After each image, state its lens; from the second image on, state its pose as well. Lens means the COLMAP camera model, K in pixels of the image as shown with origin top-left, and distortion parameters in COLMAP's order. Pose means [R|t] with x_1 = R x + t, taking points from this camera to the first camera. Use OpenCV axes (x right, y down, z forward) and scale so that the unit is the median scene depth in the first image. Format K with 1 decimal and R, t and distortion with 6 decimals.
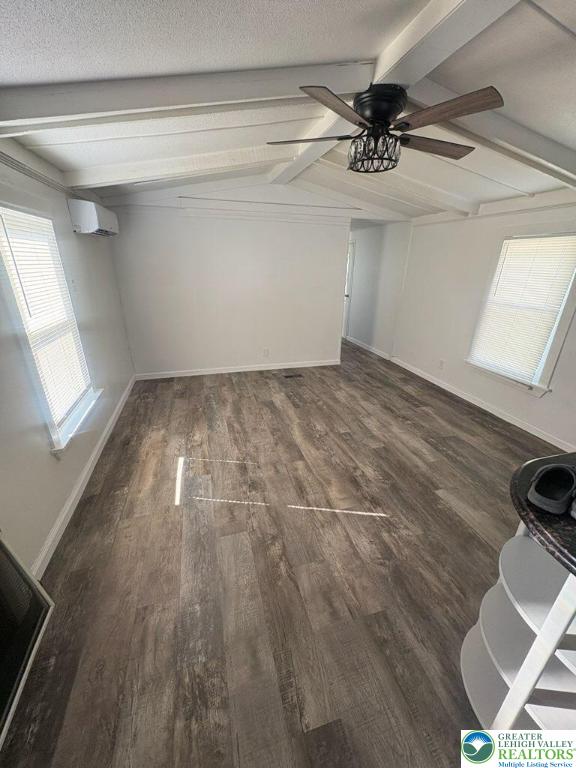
lens RADIAL K [[307.1, 0, 288.0], [0, 307.1, 384.0], [0, 0, 1]] dist [-0.000380, -0.000086]
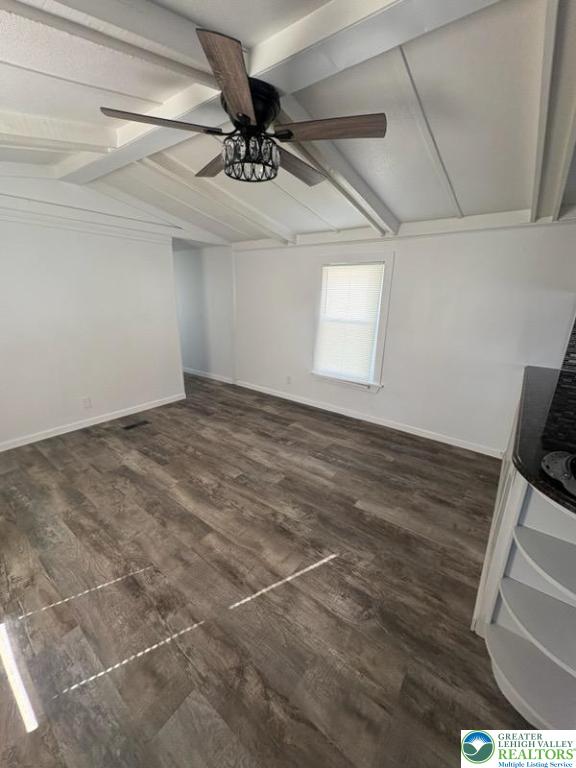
lens RADIAL K [[307.1, 0, 288.0], [0, 307.1, 384.0], [0, 0, 1]] dist [-0.000380, -0.000086]
pose [[0.806509, -0.172274, 0.565567, -0.141227], [0.215606, 0.976429, -0.010035, -0.053693], [-0.550507, 0.130033, 0.824641, 0.178901]]
